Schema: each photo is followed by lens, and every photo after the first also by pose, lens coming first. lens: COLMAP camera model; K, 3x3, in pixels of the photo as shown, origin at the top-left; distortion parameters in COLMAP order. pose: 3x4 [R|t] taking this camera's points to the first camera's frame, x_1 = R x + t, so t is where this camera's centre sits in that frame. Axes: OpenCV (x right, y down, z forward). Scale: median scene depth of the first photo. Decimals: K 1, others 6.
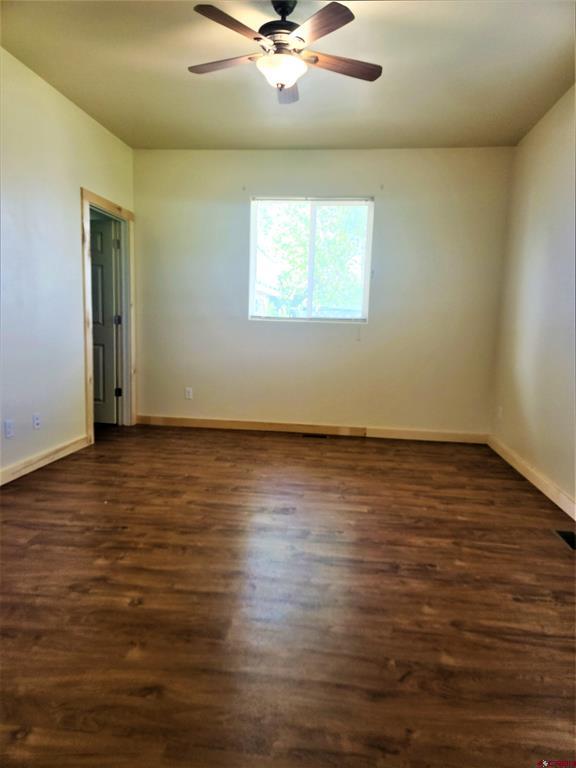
lens RADIAL K [[511.8, 0, 290.9], [0, 511.8, 390.4], [0, 0, 1]] dist [0.099346, -0.077890]
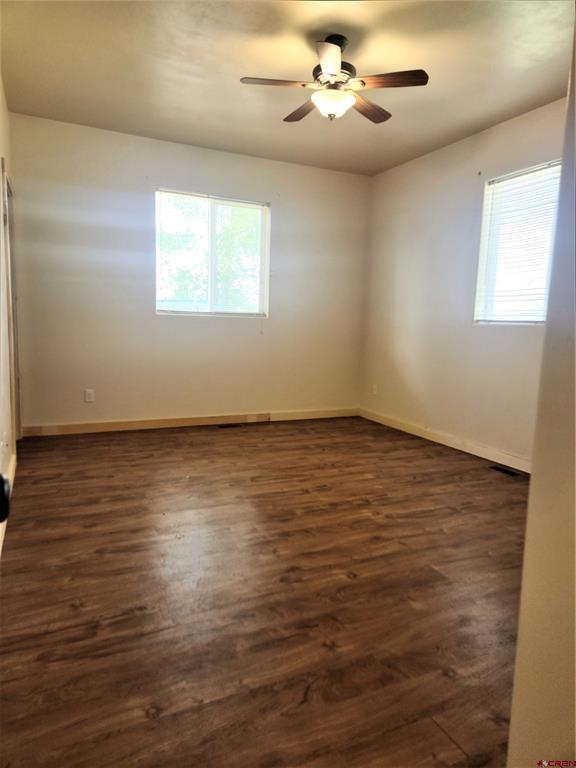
lens RADIAL K [[524.5, 0, 266.9], [0, 524.5, 382.6], [0, 0, 1]] dist [0.104844, -0.074891]
pose [[0.849892, -0.071046, 0.522146, -0.645079], [0.065519, 0.997428, 0.029071, -0.036395], [-0.522868, 0.009503, 0.852361, 0.067038]]
